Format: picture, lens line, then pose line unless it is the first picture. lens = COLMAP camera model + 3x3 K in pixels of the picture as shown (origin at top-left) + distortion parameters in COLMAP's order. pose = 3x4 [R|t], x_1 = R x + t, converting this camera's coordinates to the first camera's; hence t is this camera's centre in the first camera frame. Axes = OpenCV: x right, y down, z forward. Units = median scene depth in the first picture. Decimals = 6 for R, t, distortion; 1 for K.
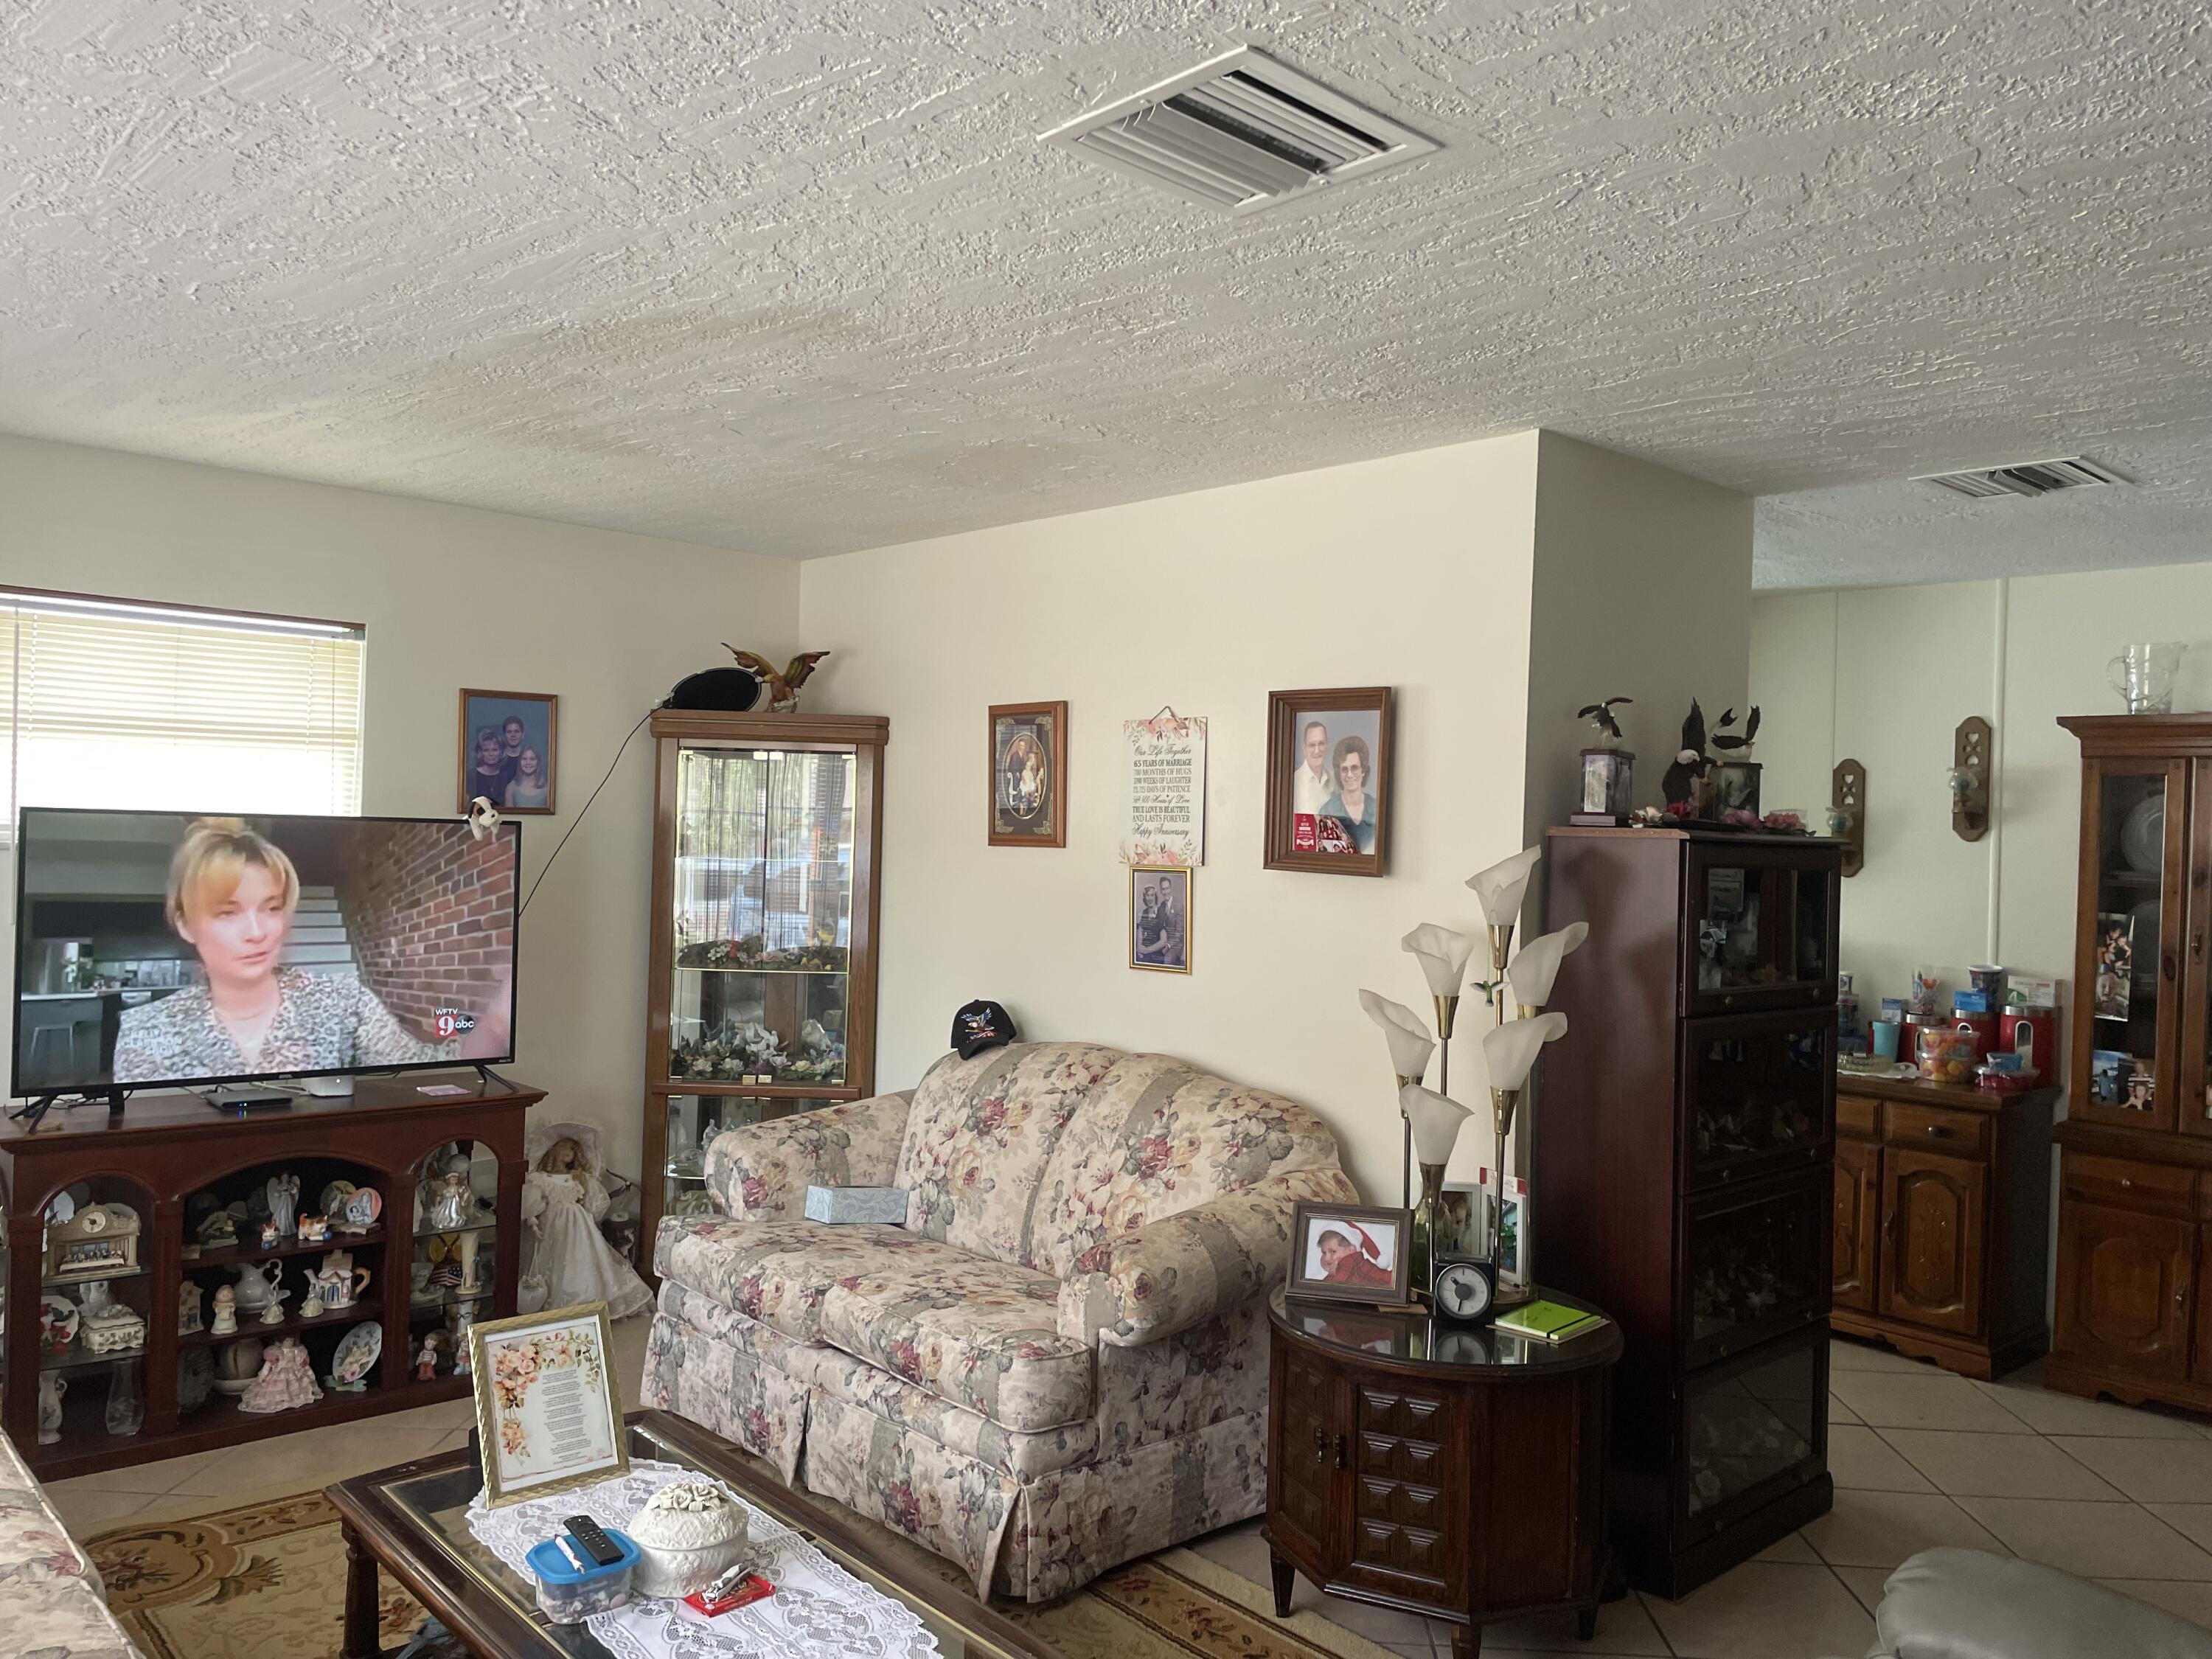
lens RADIAL K [[1669.4, 0, 1107.8], [0, 1669.4, 829.4], [0, 0, 1]] dist [-0.008622, -0.004014]
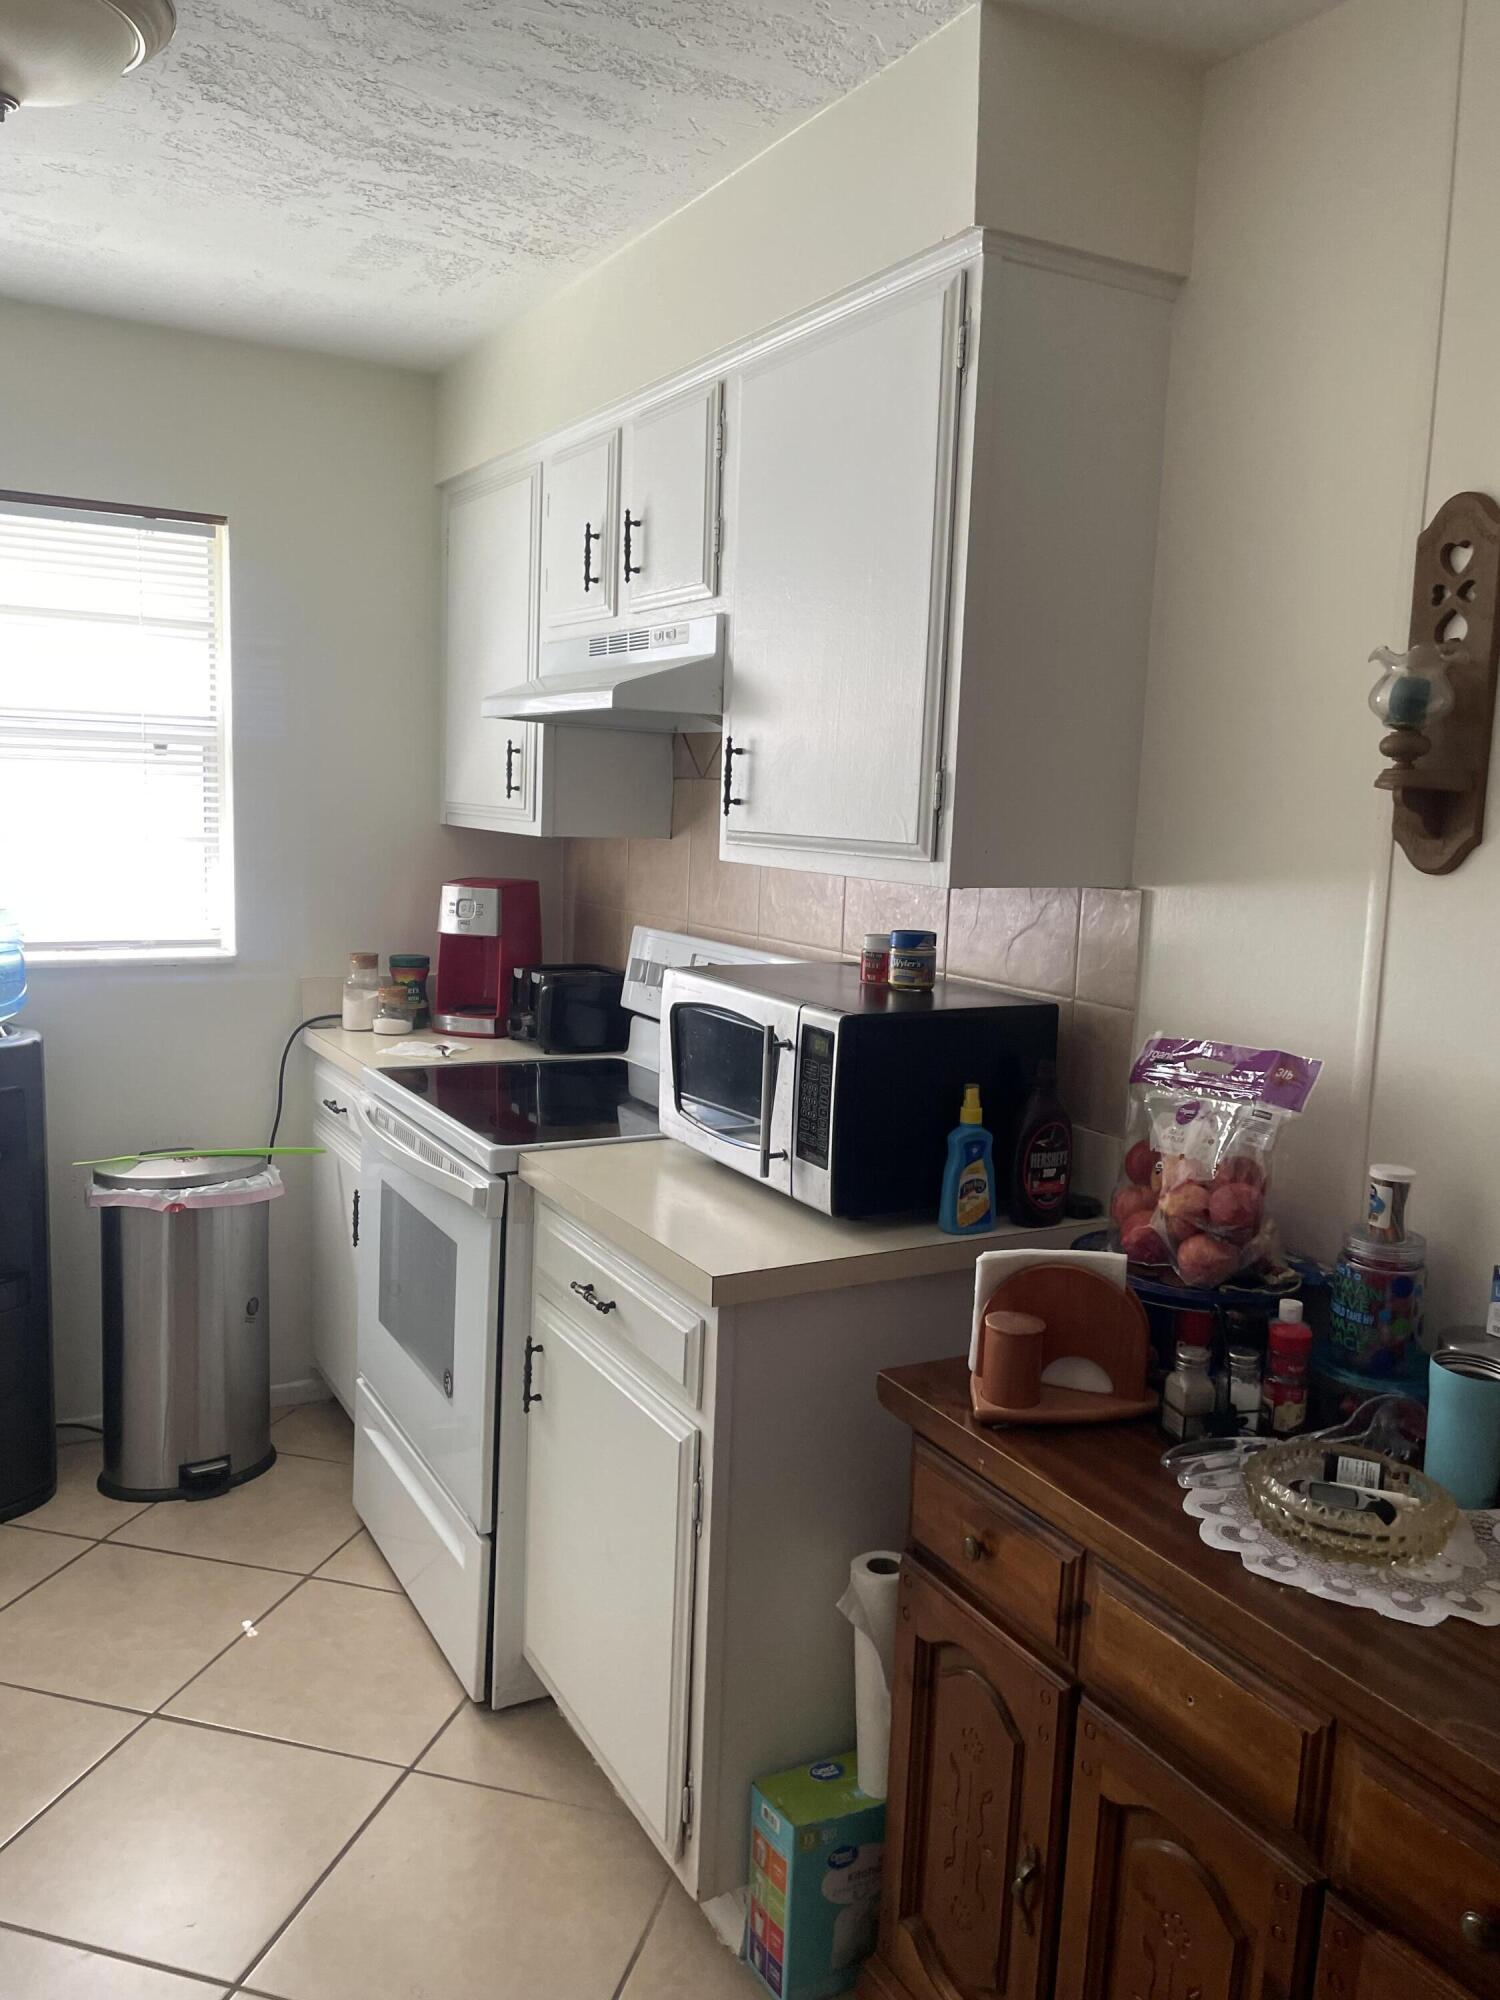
lens RADIAL K [[1509.4, 0, 745.5], [0, 1509.4, 1000.0], [0, 0, 1]] dist [-0.008622, -0.004014]
pose [[0.972631, 0.041957, -0.228536, 0.422803], [-0.011507, 0.991053, 0.132974, 0.017101], [0.232070, -0.126704, 0.964411, 0.759546]]
